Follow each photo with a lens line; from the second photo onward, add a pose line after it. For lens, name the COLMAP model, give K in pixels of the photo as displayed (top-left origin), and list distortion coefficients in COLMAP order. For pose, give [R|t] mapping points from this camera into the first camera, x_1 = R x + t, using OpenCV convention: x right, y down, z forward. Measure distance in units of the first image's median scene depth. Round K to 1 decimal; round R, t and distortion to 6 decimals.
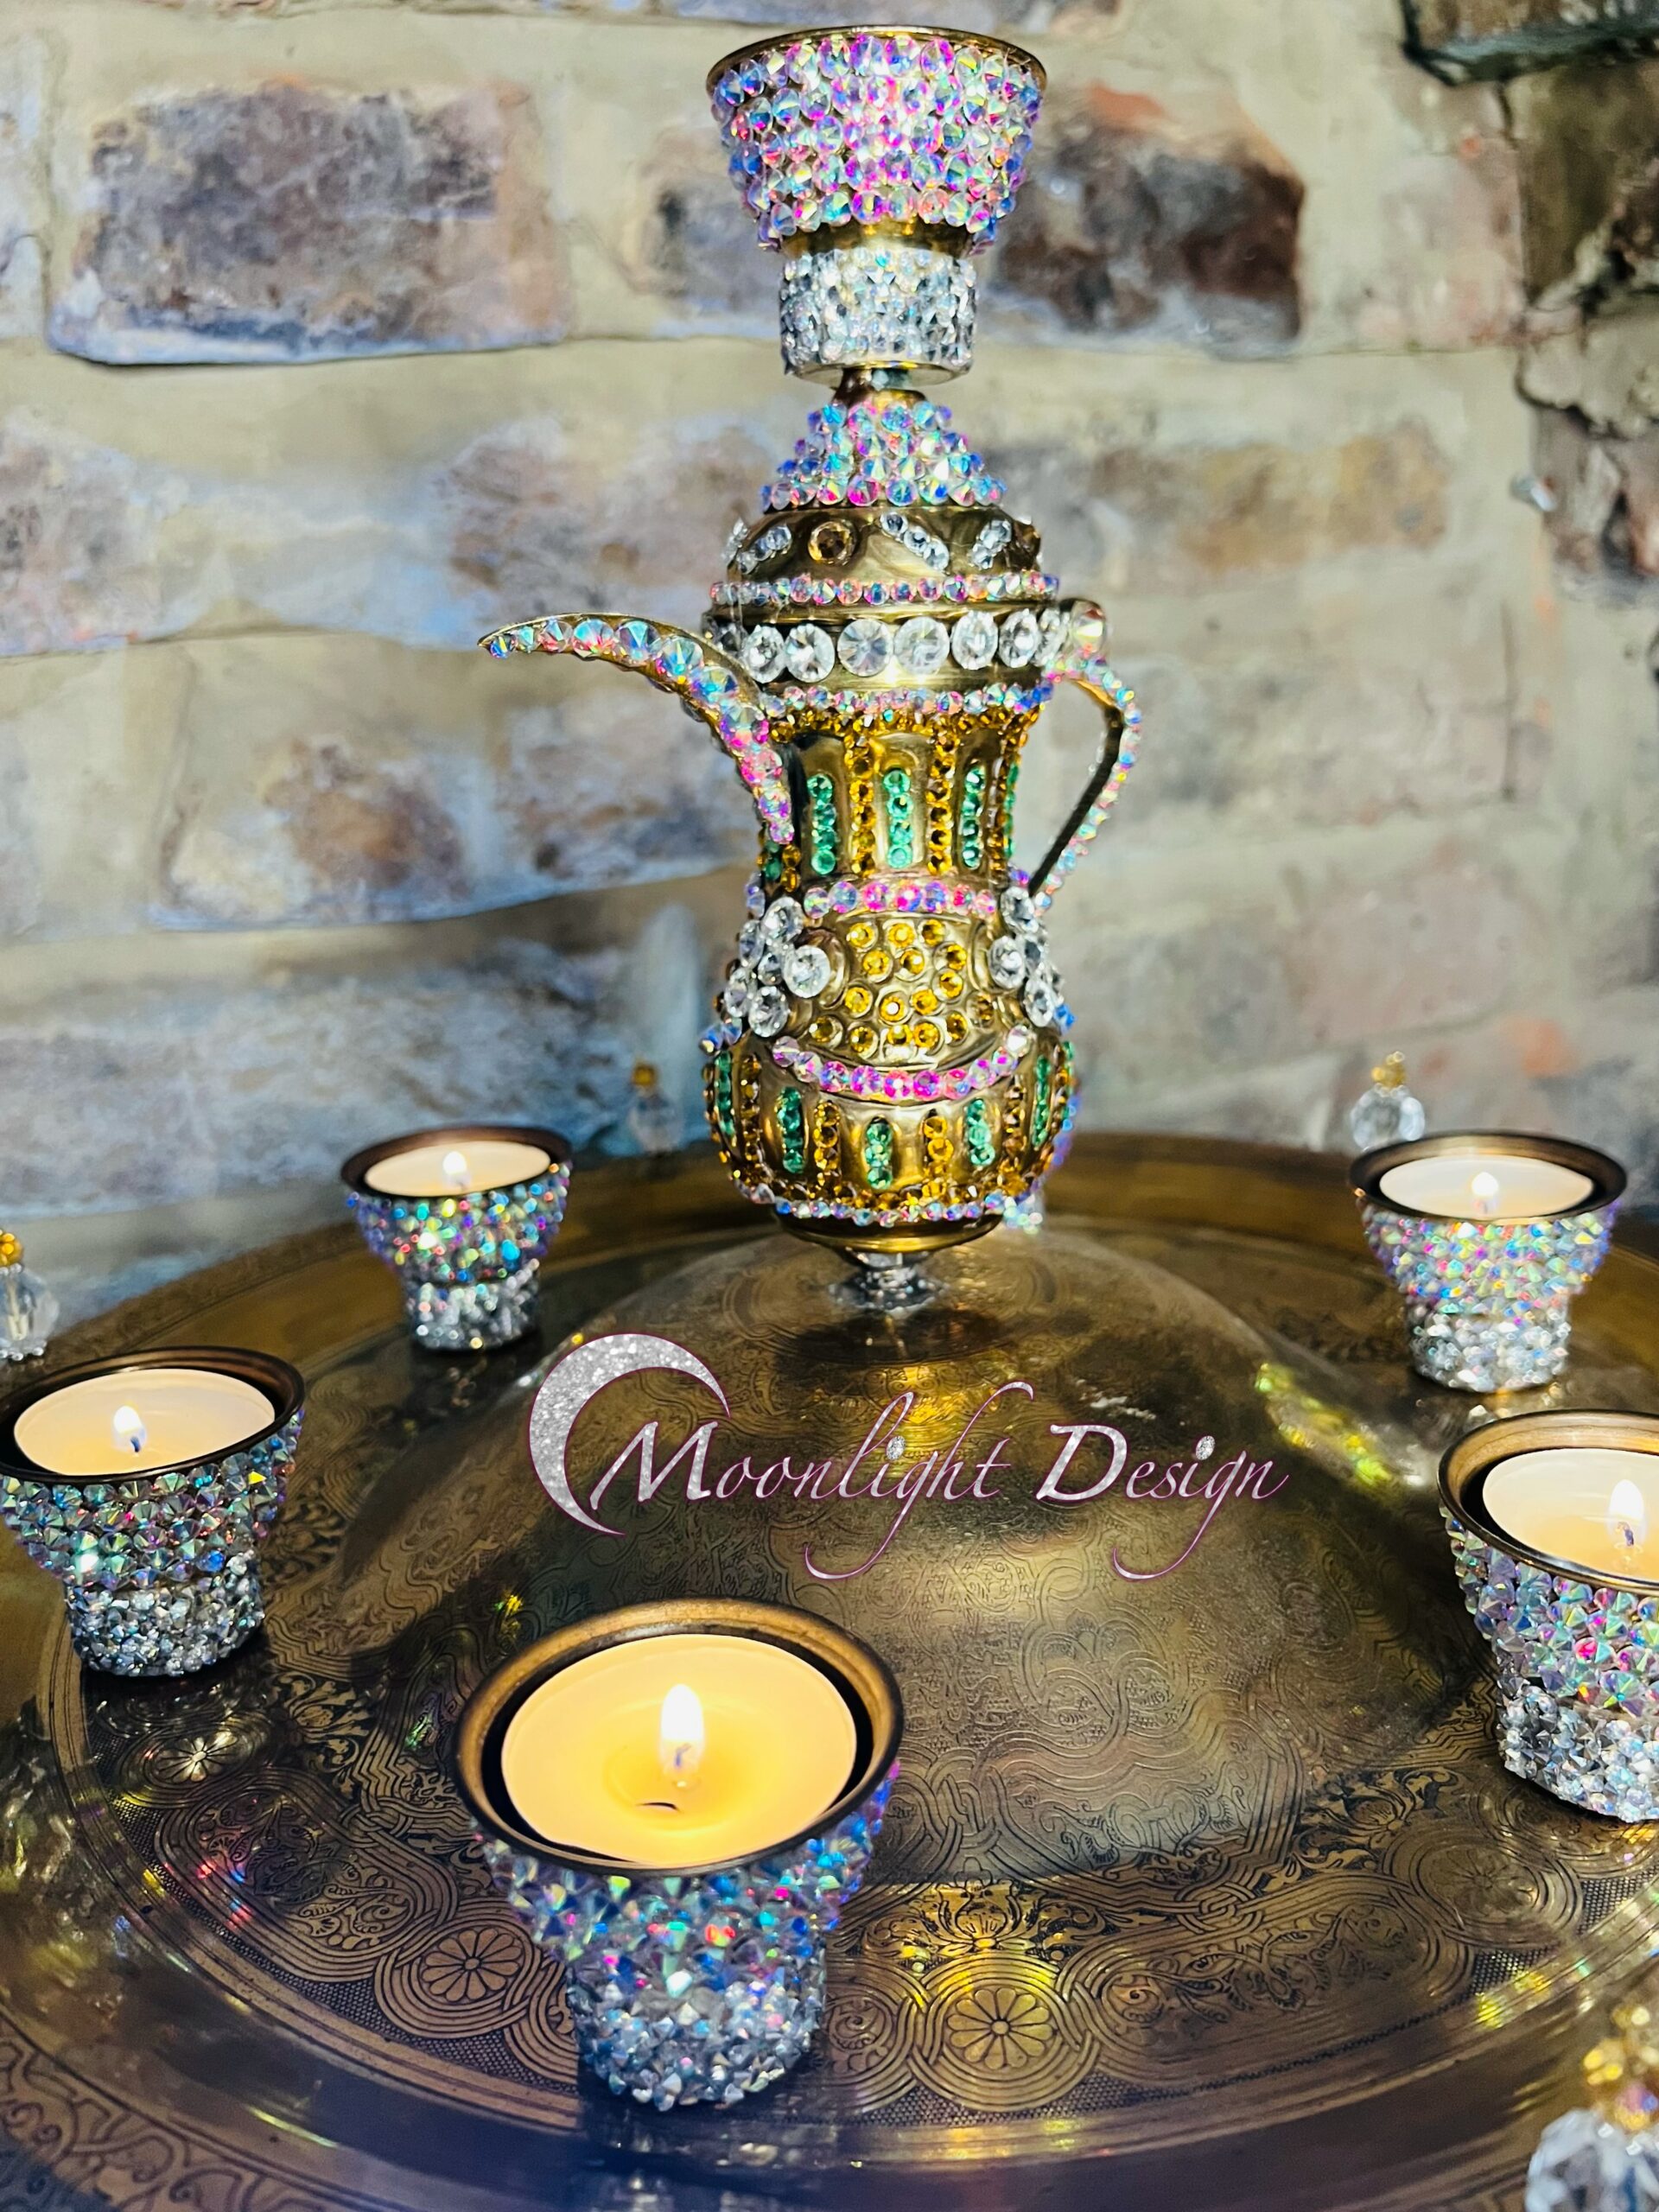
lens RADIAL K [[1838.9, 0, 830.9], [0, 1838.9, 1110.5], [0, 0, 1]] dist [0.025770, -0.045791]
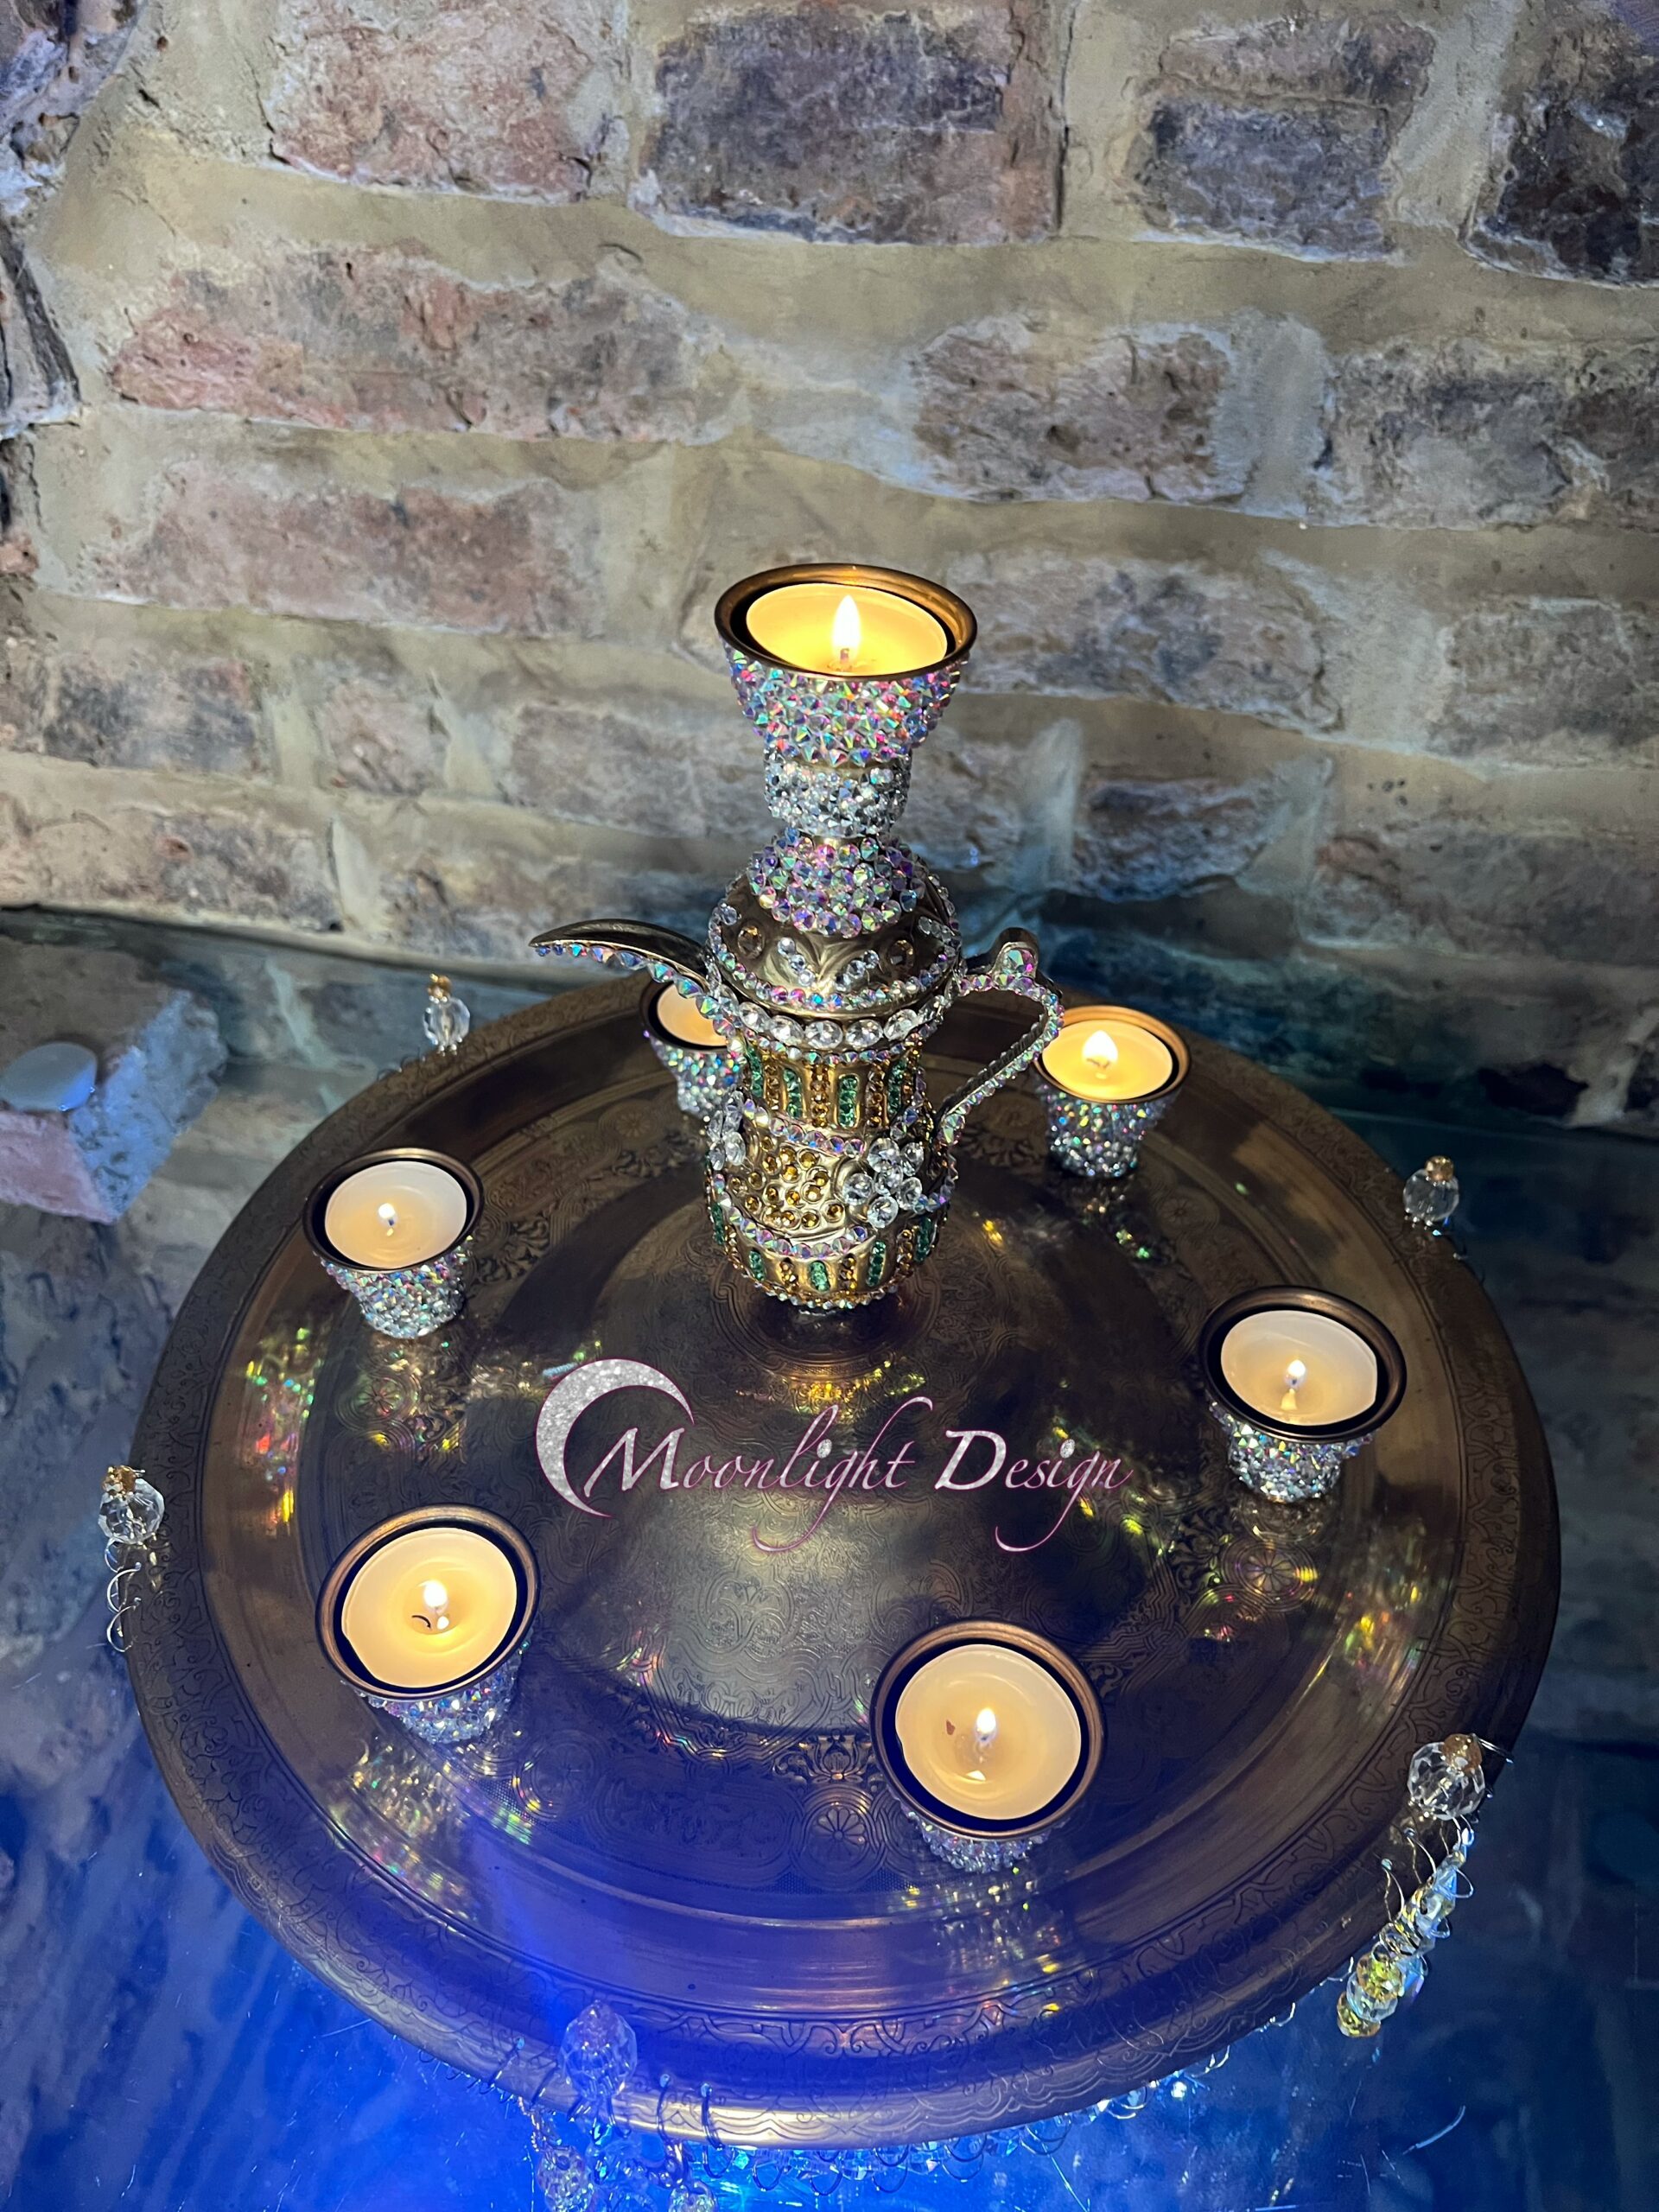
lens RADIAL K [[1718.4, 0, 829.8], [0, 1718.4, 1118.7], [0, 0, 1]] dist [0.014281, -0.028067]
pose [[0.851701, 0.380547, -0.360264, 0.318990], [-0.174366, 0.854115, 0.489983, -0.463956], [0.494168, -0.354502, 0.793805, -0.055395]]
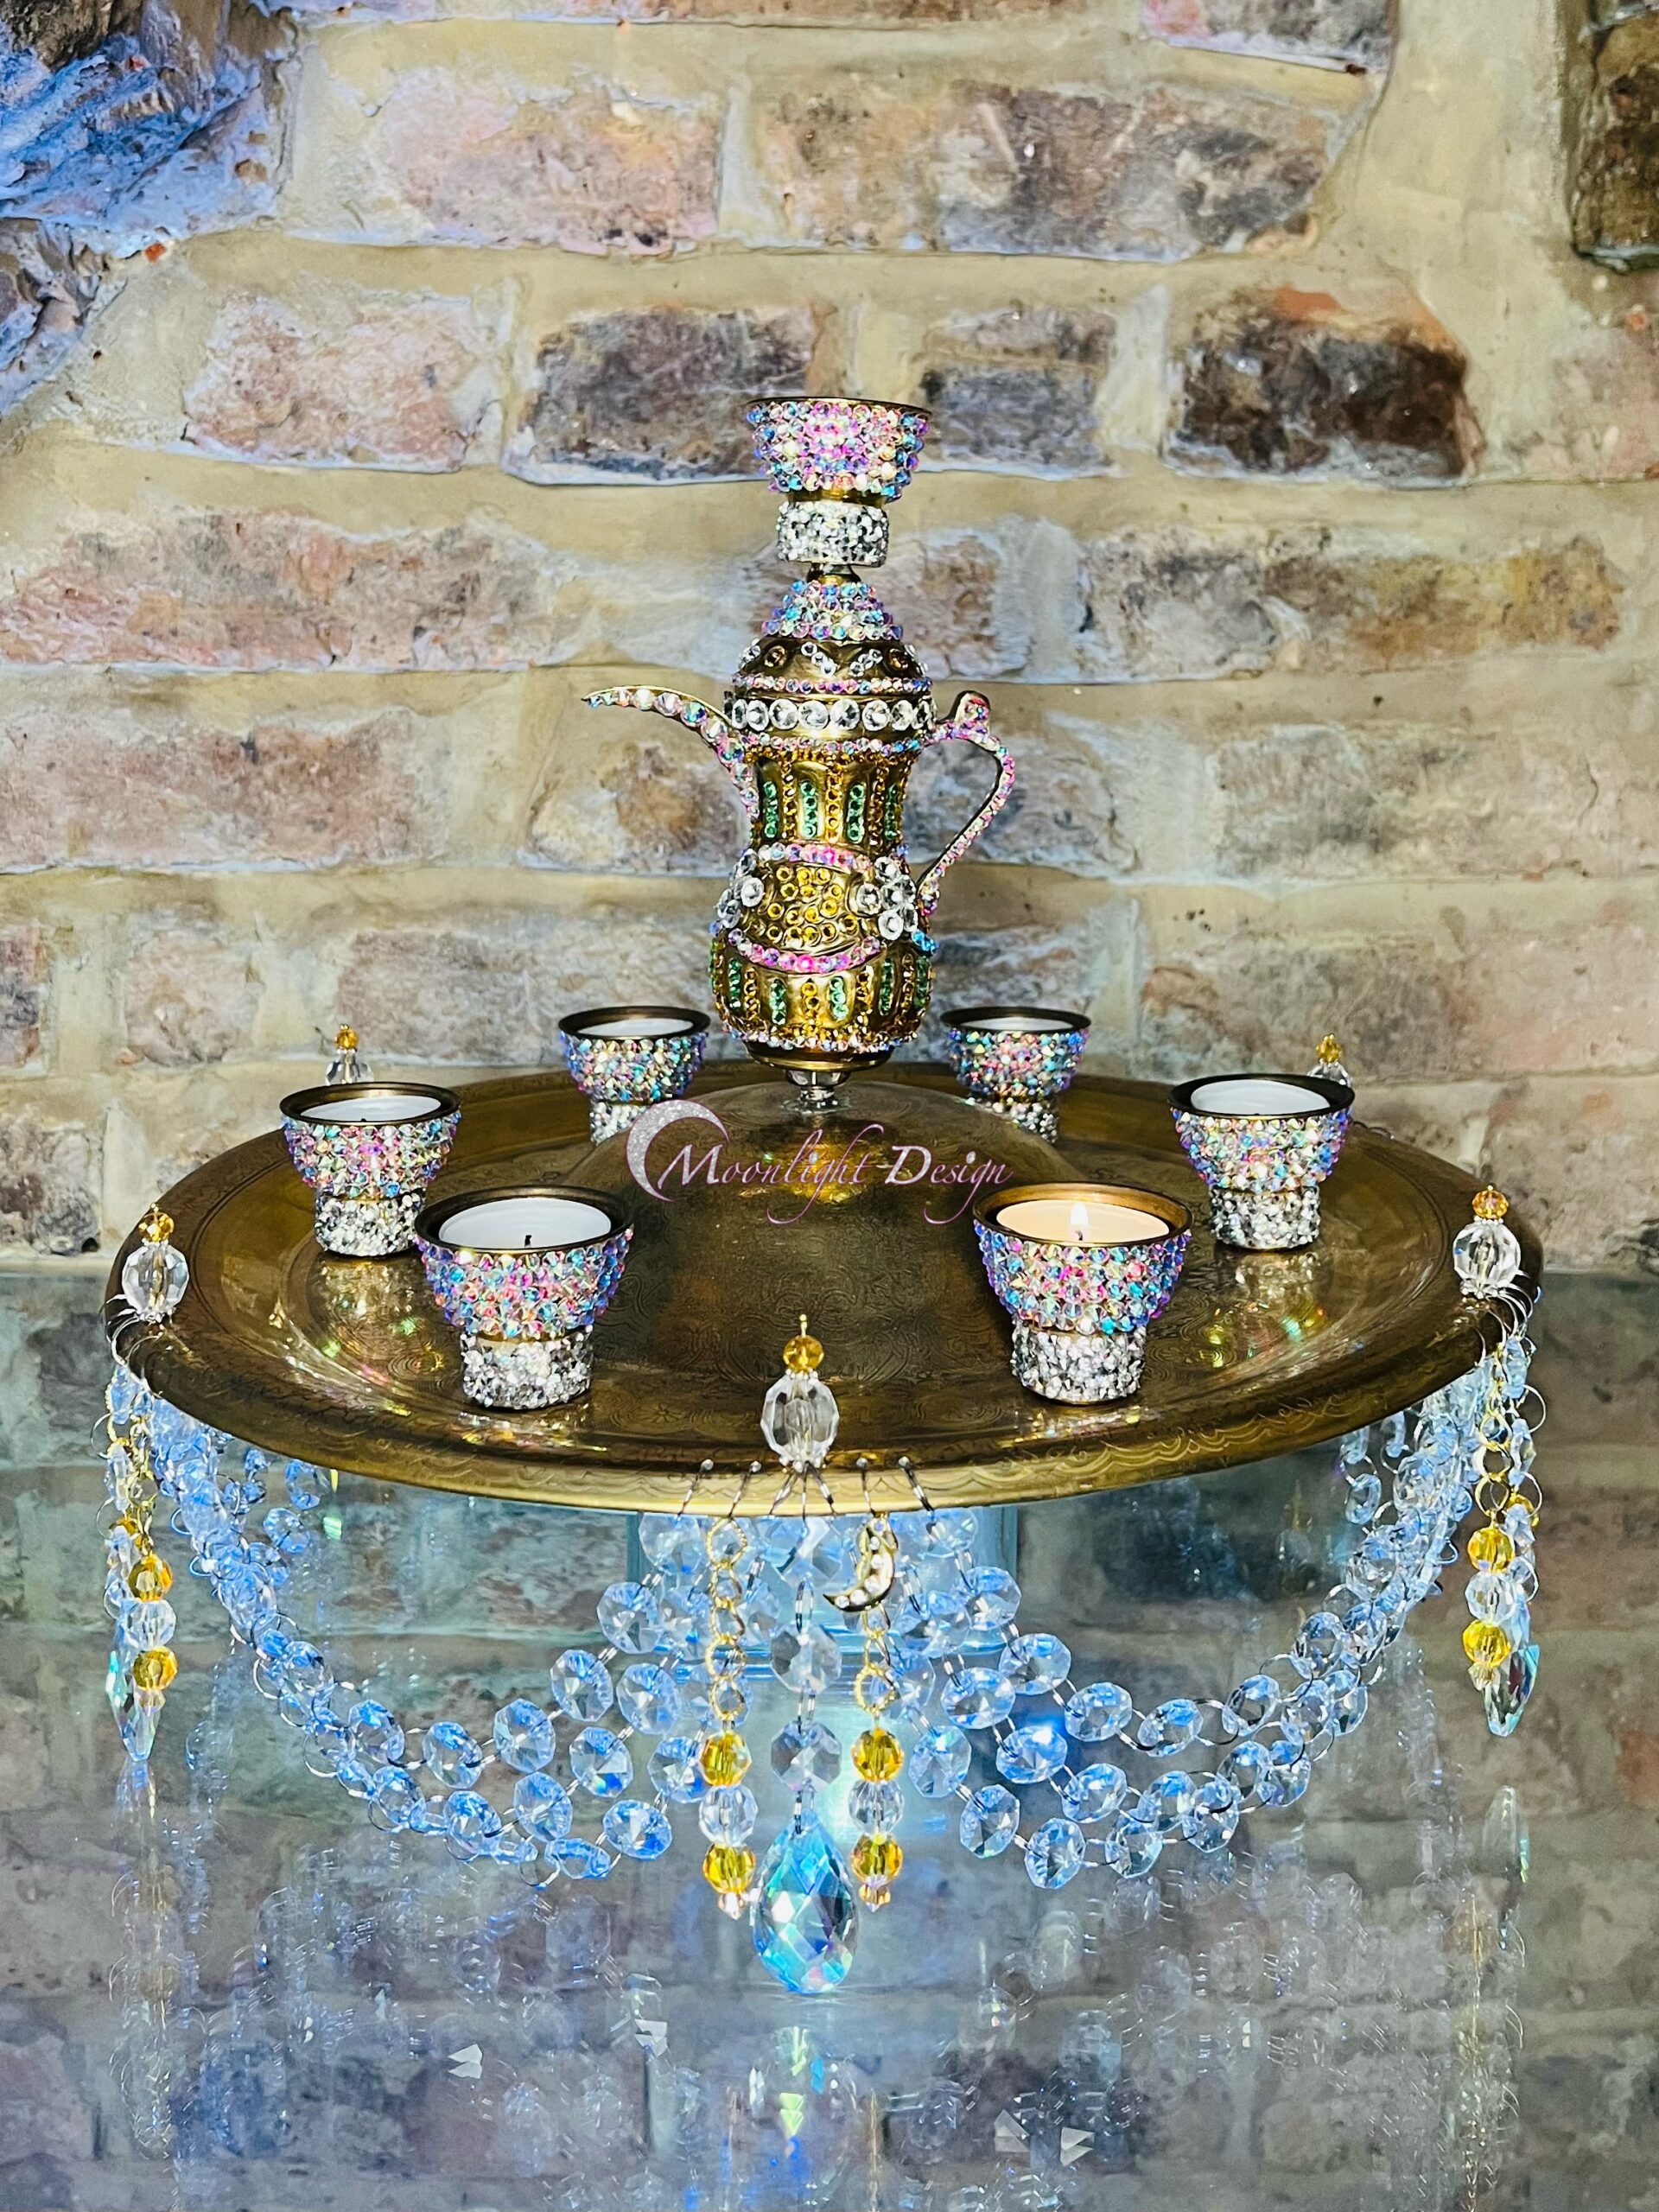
lens RADIAL K [[2212.6, 0, 842.6], [0, 2212.6, 865.1], [0, 0, 1]] dist [0.160315, -0.487523]
pose [[0.947118, 0.086569, -0.308988, 0.403370], [-0.132070, 0.982746, -0.129489, 0.089992], [0.292447, 0.163450, 0.942210, -0.538138]]
